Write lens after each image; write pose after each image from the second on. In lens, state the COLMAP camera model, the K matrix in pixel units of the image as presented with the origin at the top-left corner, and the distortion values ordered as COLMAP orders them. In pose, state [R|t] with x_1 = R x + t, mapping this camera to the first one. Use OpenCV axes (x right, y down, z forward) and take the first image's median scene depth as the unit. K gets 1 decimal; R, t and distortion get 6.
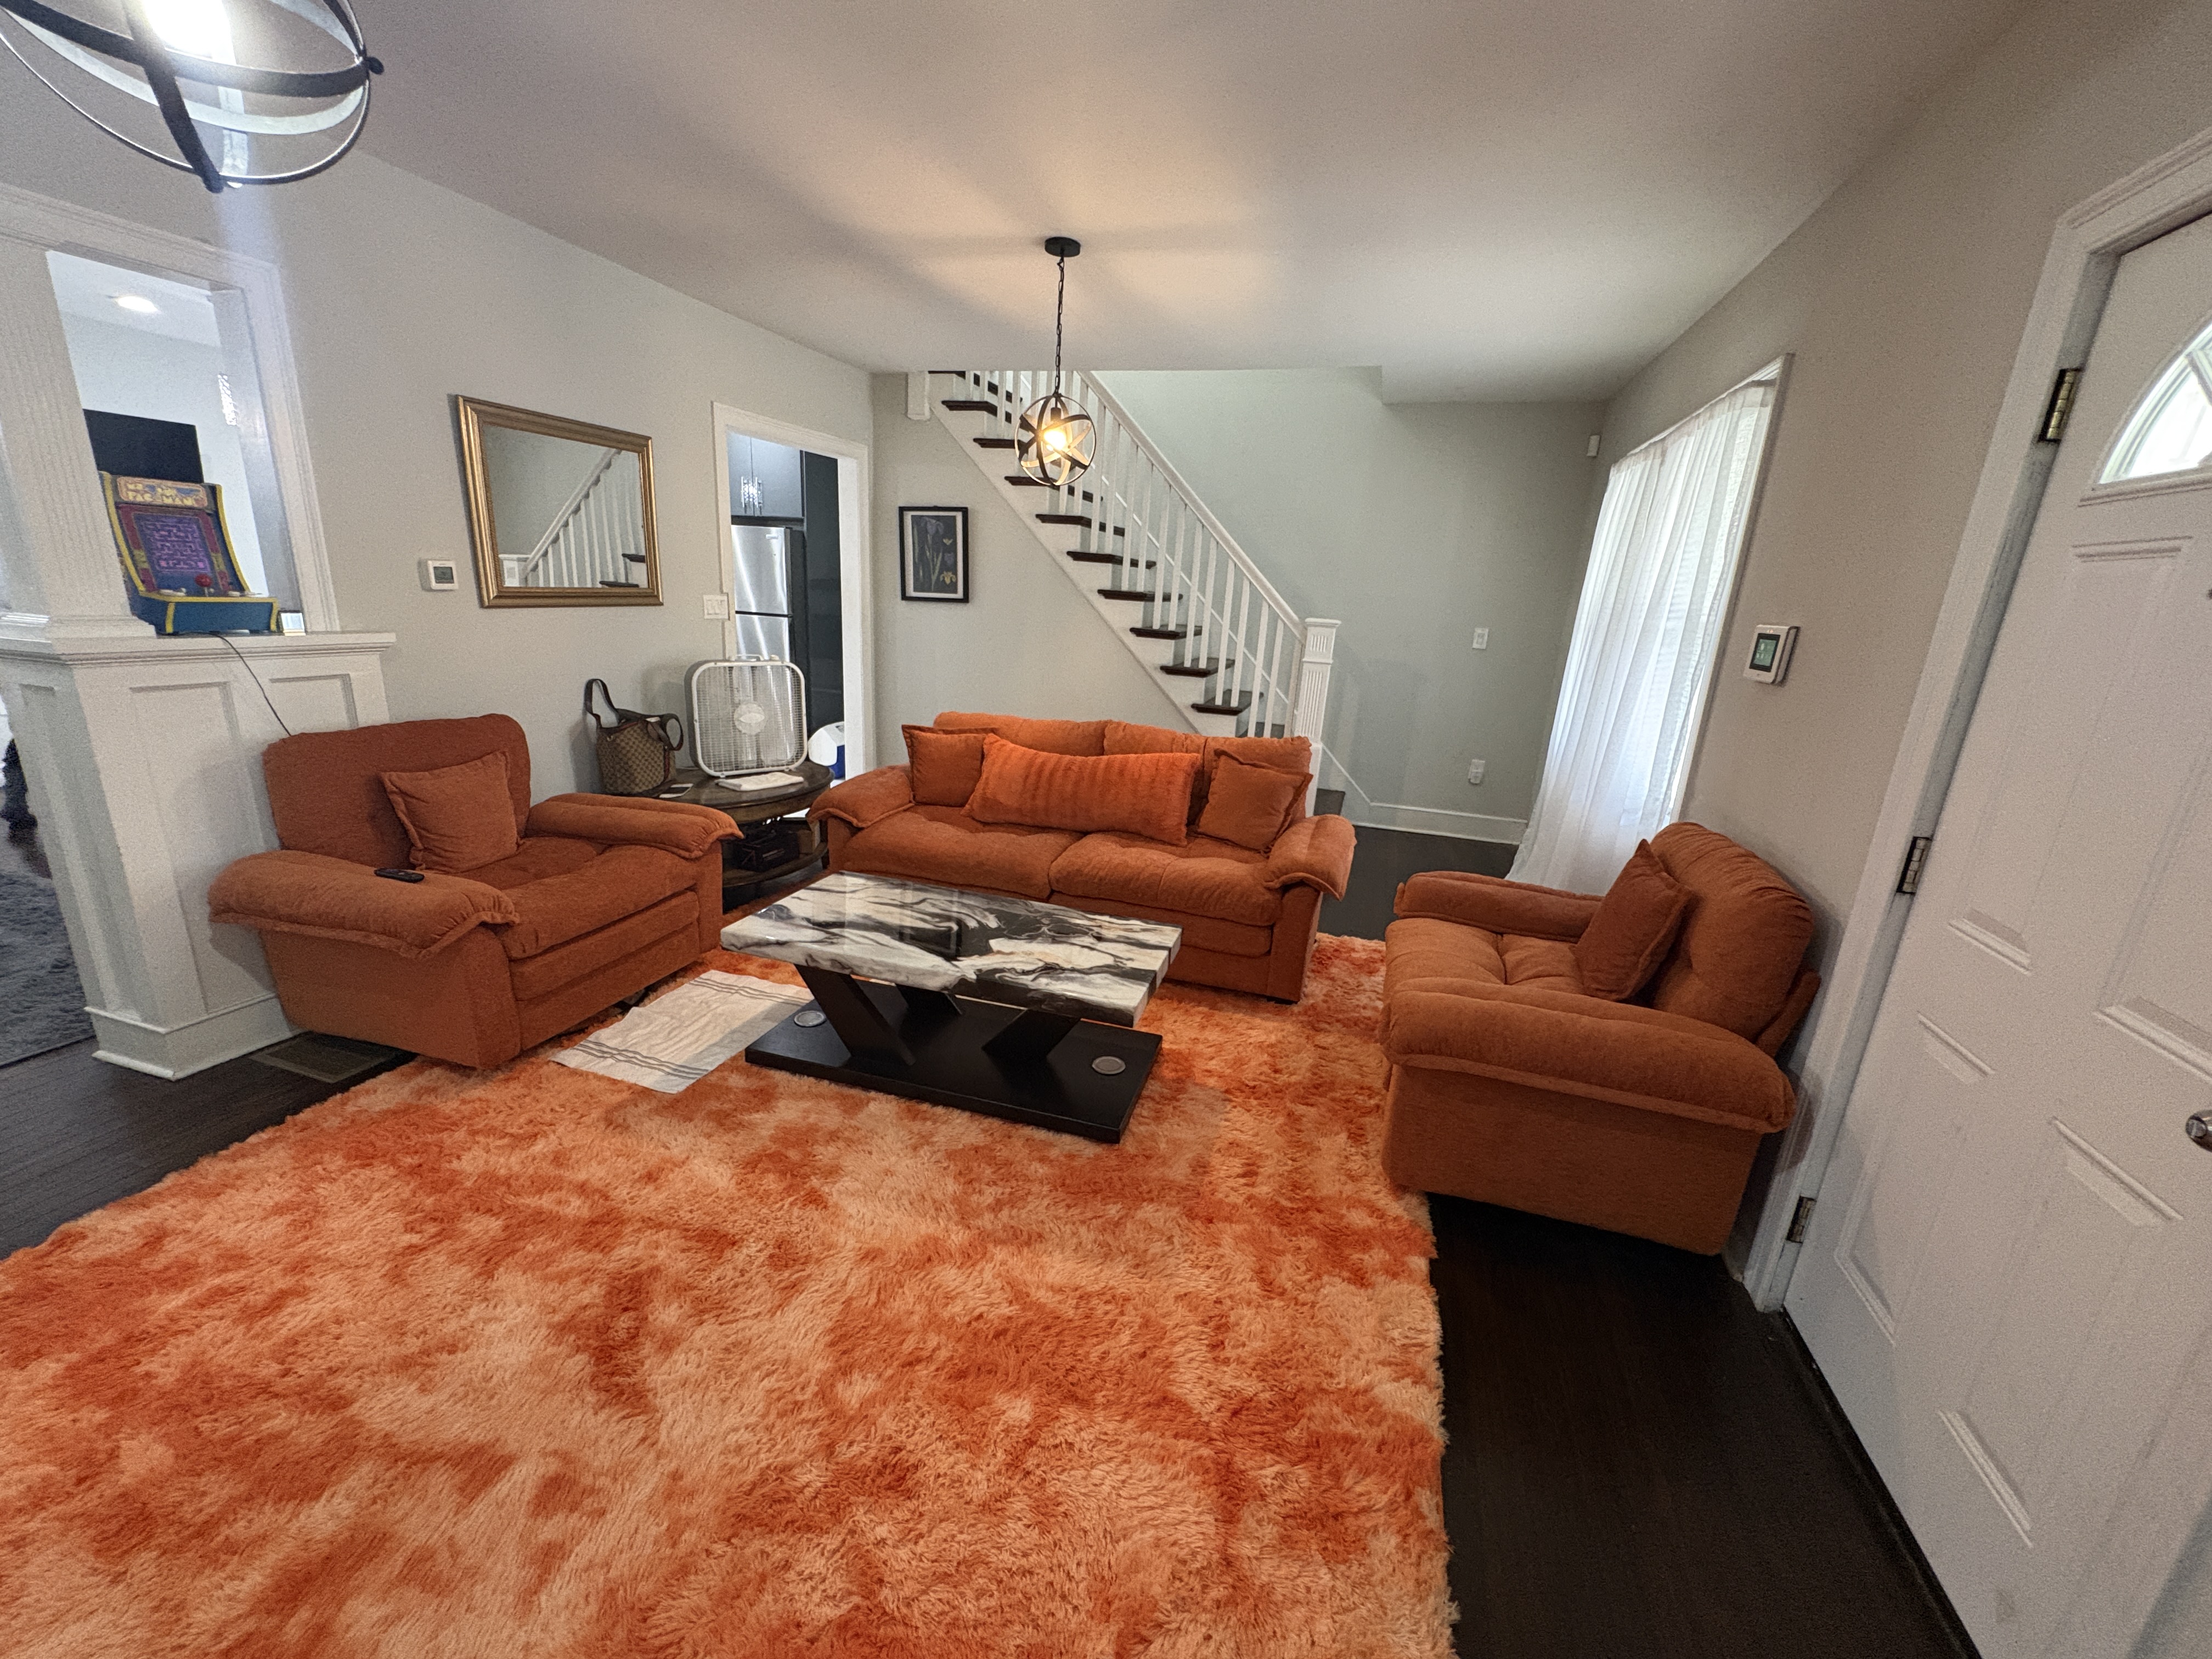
lens RADIAL K [[883.8, 0, 1108.3], [0, 883.8, 835.9], [0, 0, 1]] dist [0.000307, 0.000045]
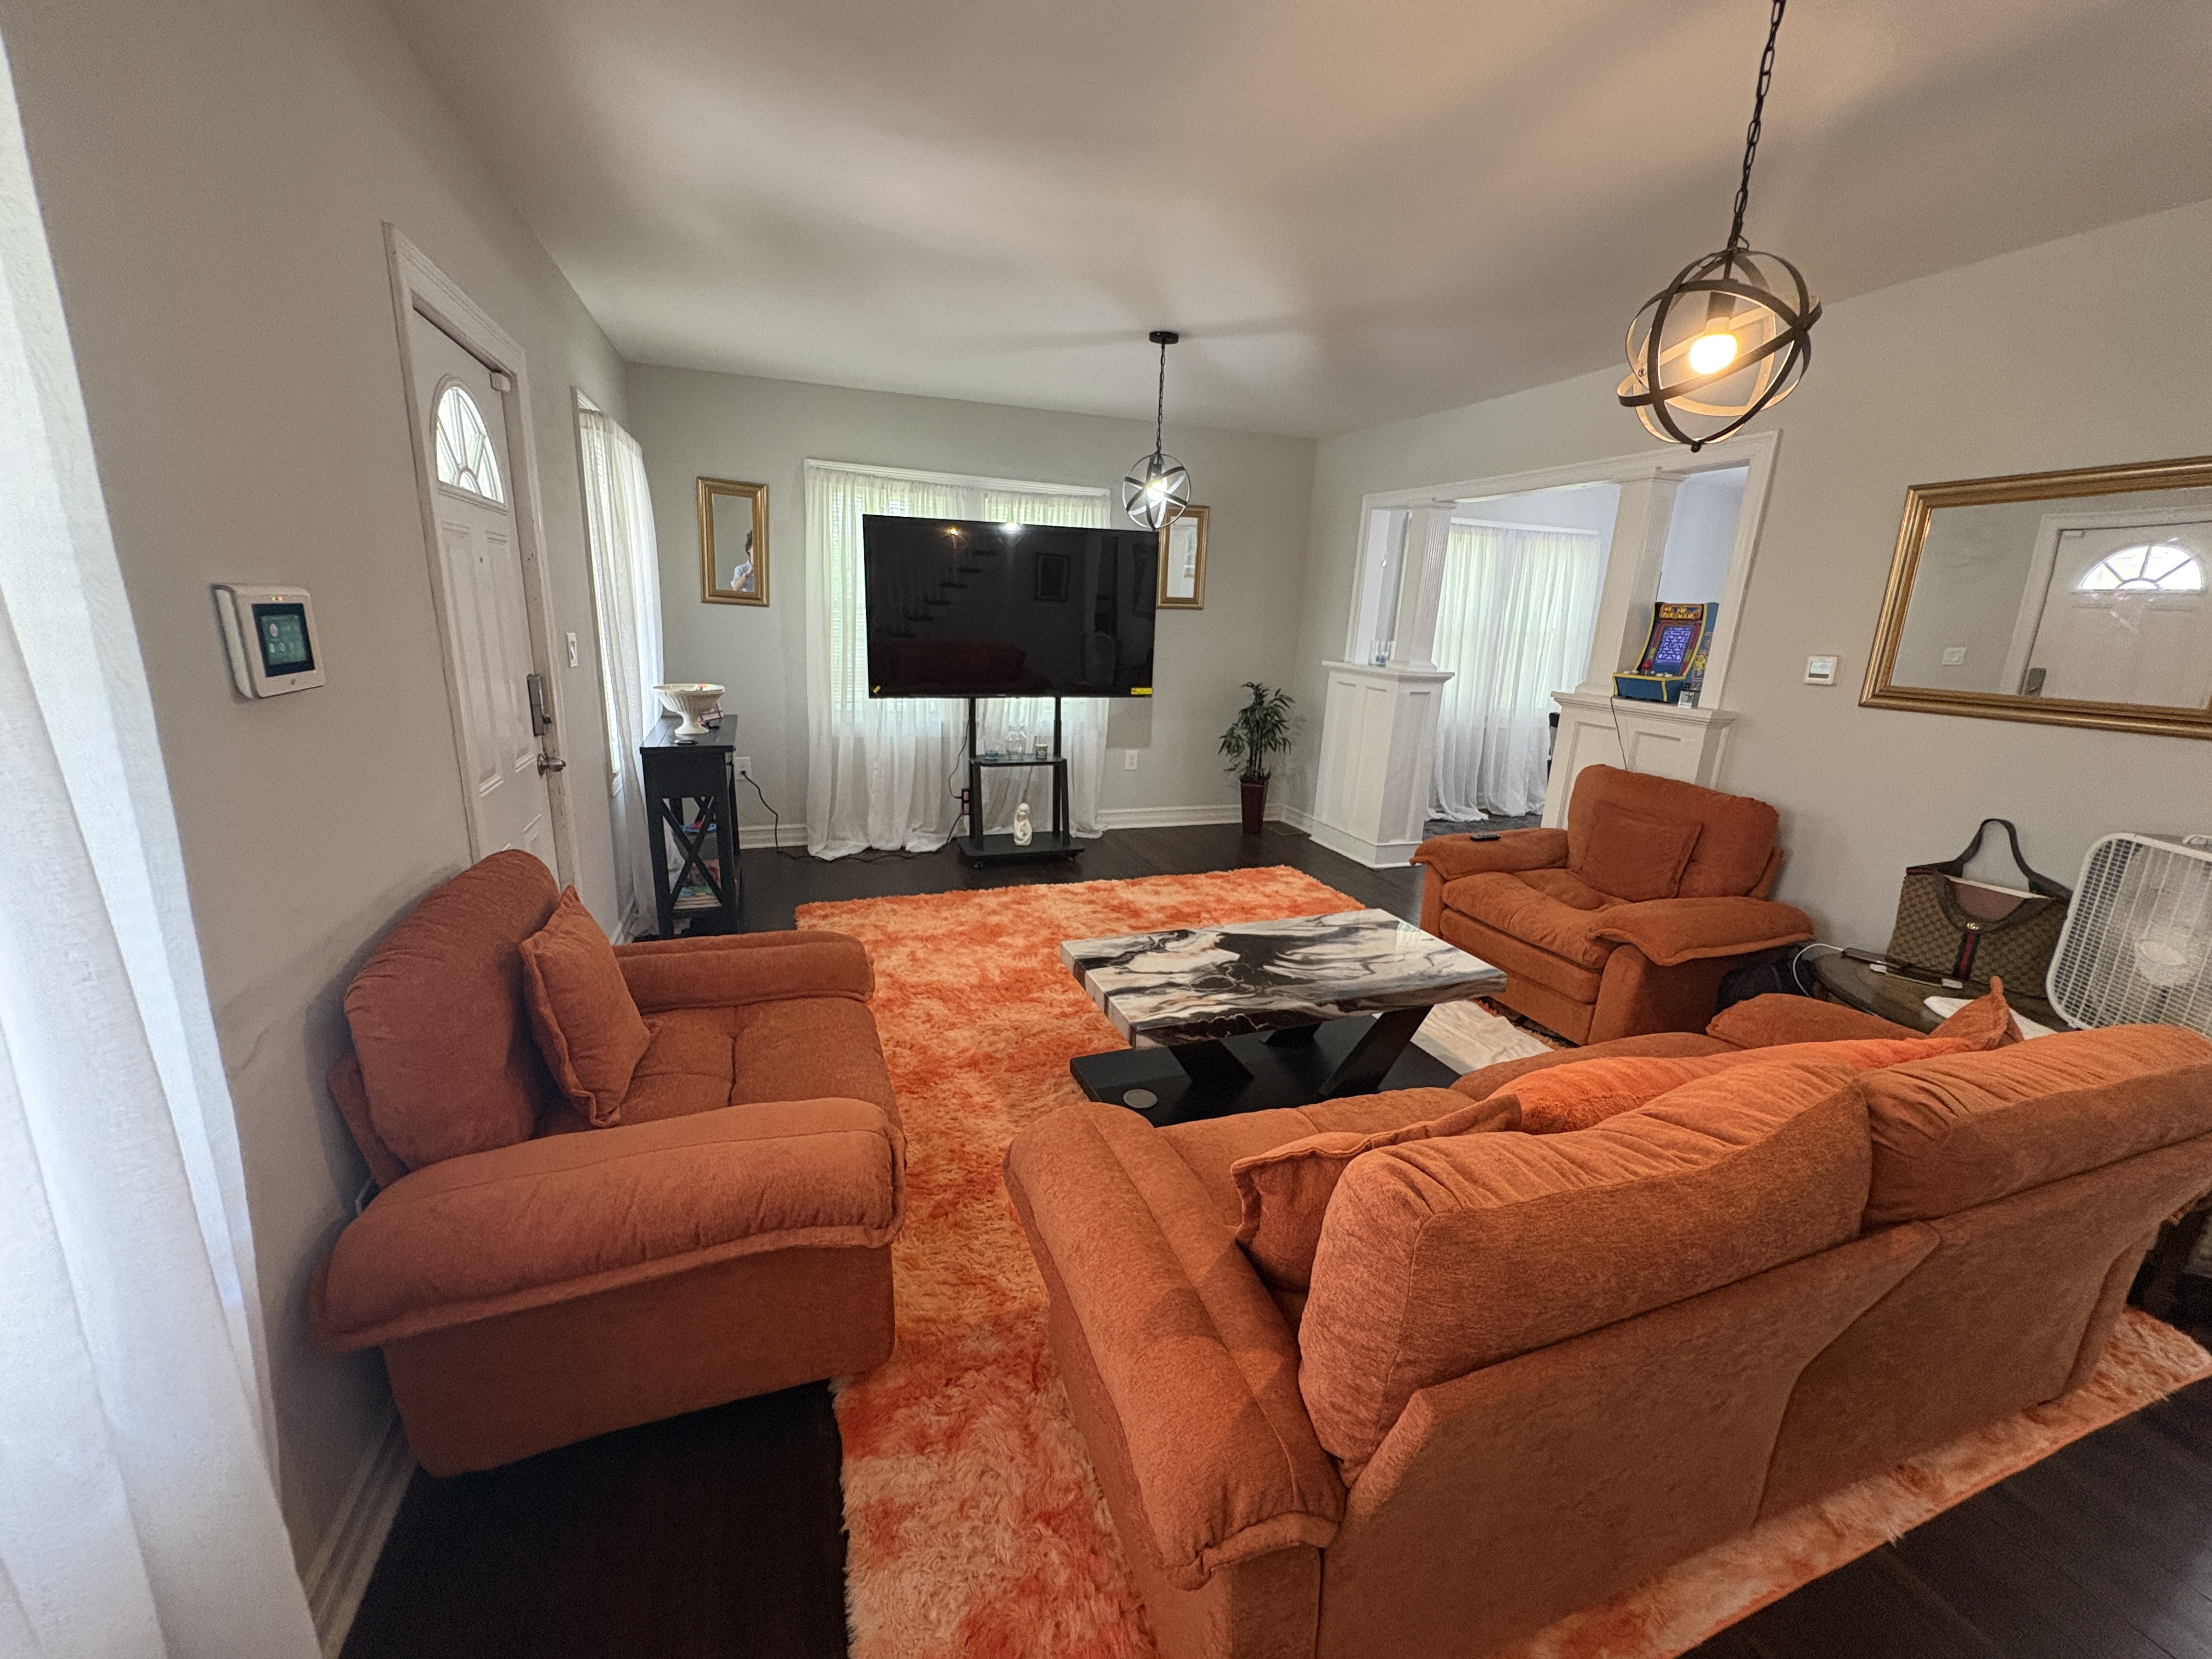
lens RADIAL K [[883.8, 0, 1107.3], [0, 883.8, 822.1], [0, 0, 1]] dist [0.000307, 0.000045]
pose [[-0.788037, 0.068600, -0.611794, 0.620415], [-0.240310, 0.880655, 0.408285, -0.412421], [0.566788, 0.468764, -0.677504, 1.506039]]
